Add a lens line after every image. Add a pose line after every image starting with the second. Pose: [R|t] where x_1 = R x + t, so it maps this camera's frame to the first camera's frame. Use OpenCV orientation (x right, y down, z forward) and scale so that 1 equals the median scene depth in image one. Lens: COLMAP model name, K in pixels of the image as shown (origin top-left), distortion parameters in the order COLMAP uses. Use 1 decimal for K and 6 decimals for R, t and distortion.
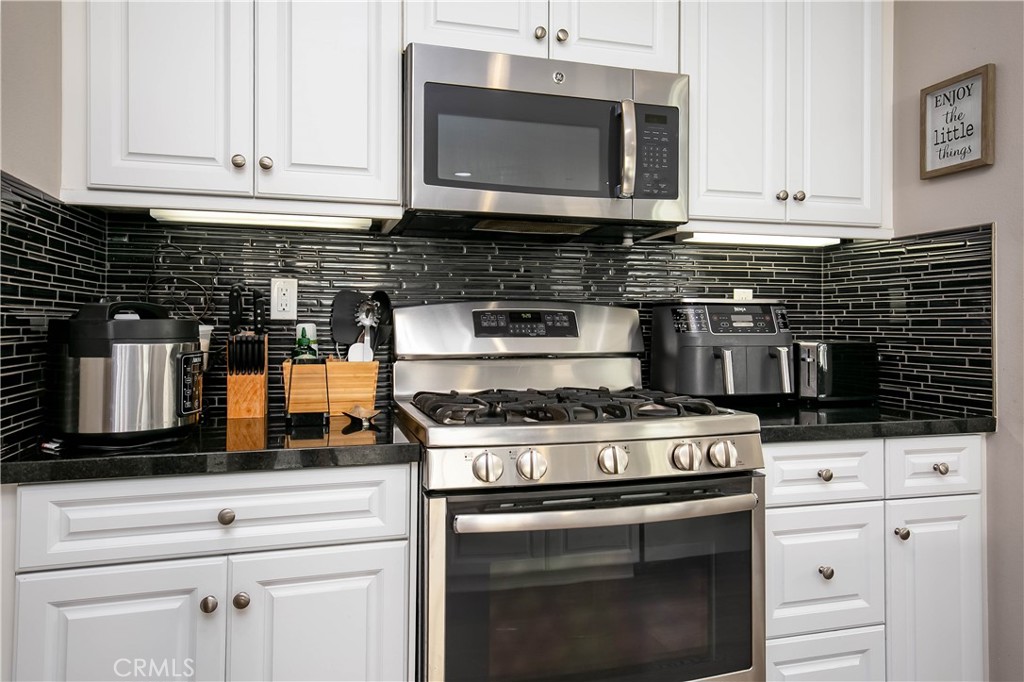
lens RADIAL K [[713.1, 0, 523.4], [0, 713.1, 314.5], [0, 0, 1]] dist [0.011662, 0.002287]
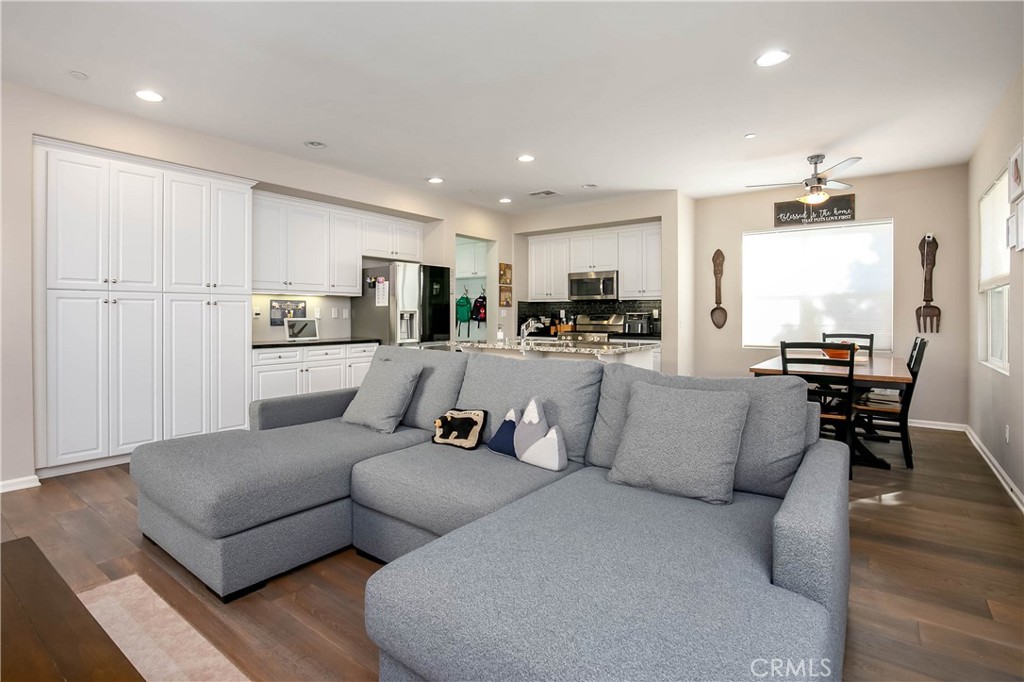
lens RADIAL K [[508.3, 0, 465.6], [0, 508.3, 315.1], [0, 0, 1]] dist [-0.009772, -0.004678]
pose [[0.572657, -0.005062, -0.819779, 2.696696], [0.004280, 0.999986, -0.003185, -0.002688], [0.819784, -0.001684, 0.572671, -2.069923]]
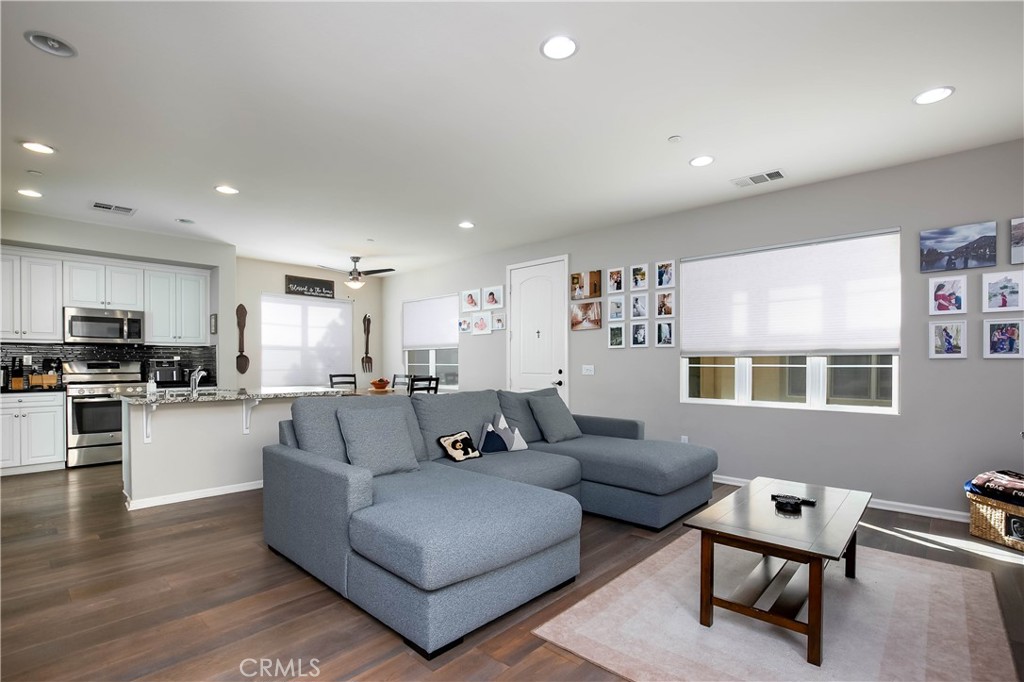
lens RADIAL K [[468.6, 0, 512.9], [0, 468.6, 369.4], [0, 0, 1]] dist [-0.017035, -0.000530]
pose [[0.853975, -0.012643, 0.520160, 0.719206], [0.001725, 0.999768, 0.021469, -0.021808], [-0.520311, -0.017437, 0.853799, -2.889952]]
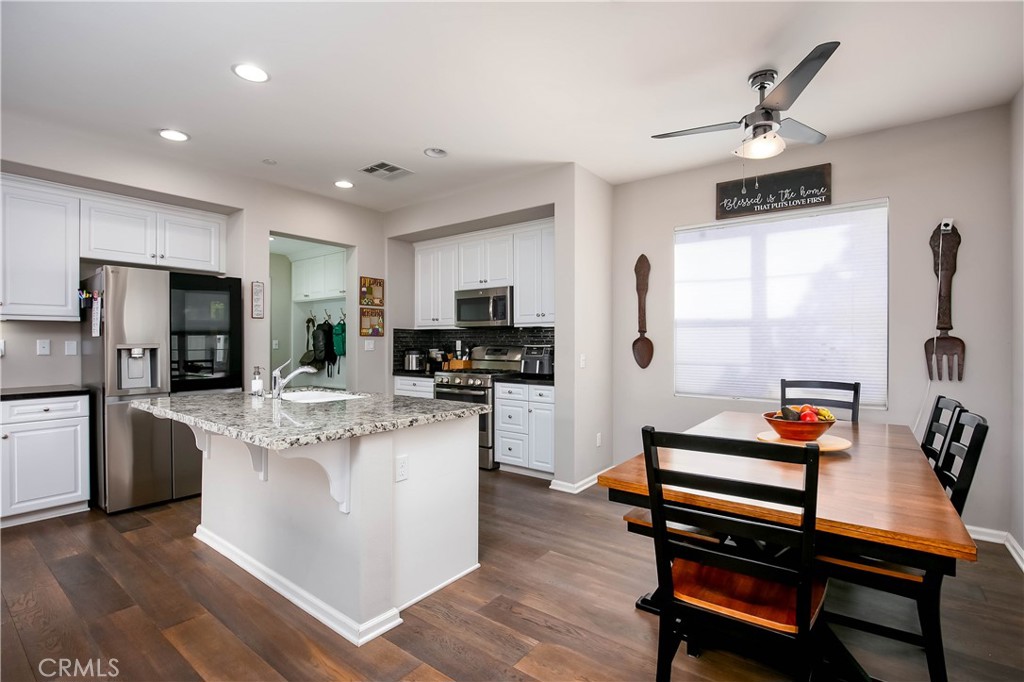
lens RADIAL K [[468.6, 0, 508.9], [0, 468.6, 344.2], [0, 0, 1]] dist [-0.017035, -0.000530]
pose [[0.606239, -0.000451, -0.795283, 2.227109], [0.005162, 0.999981, 0.003368, -0.039641], [0.795266, -0.006147, 0.606229, -0.501024]]
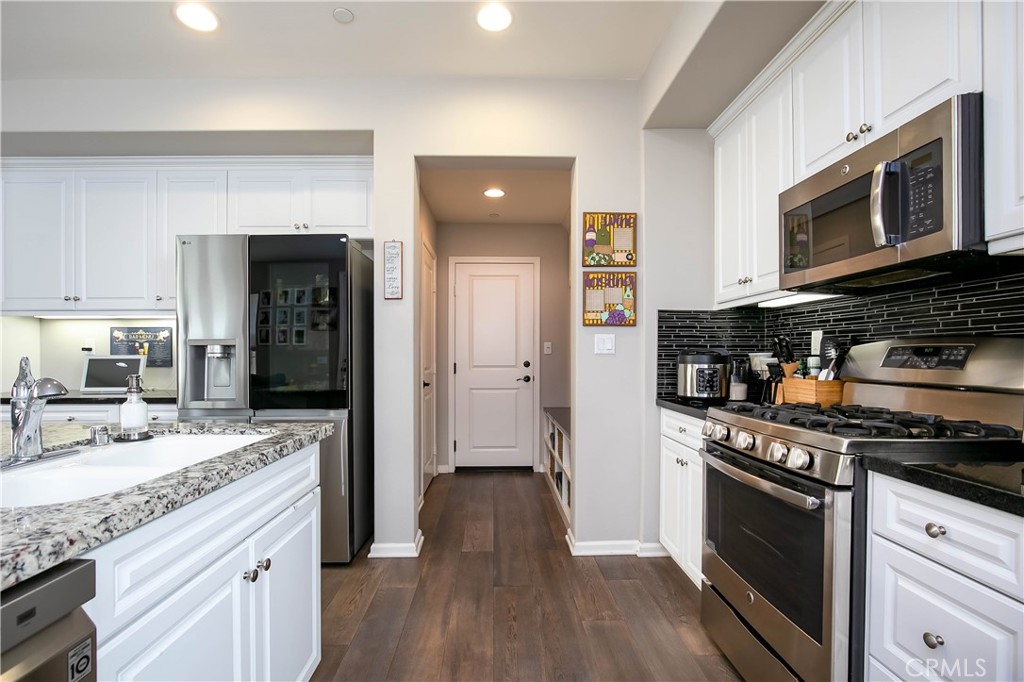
lens RADIAL K [[468.6, 0, 512.3], [0, 468.6, 357.3], [0, 0, 1]] dist [-0.017035, -0.000530]
pose [[-0.226538, 0.000815, -0.974002, 0.983012], [0.003353, 0.999994, 0.000057, 0.012335], [0.973997, -0.003253, -0.226540, 0.571086]]
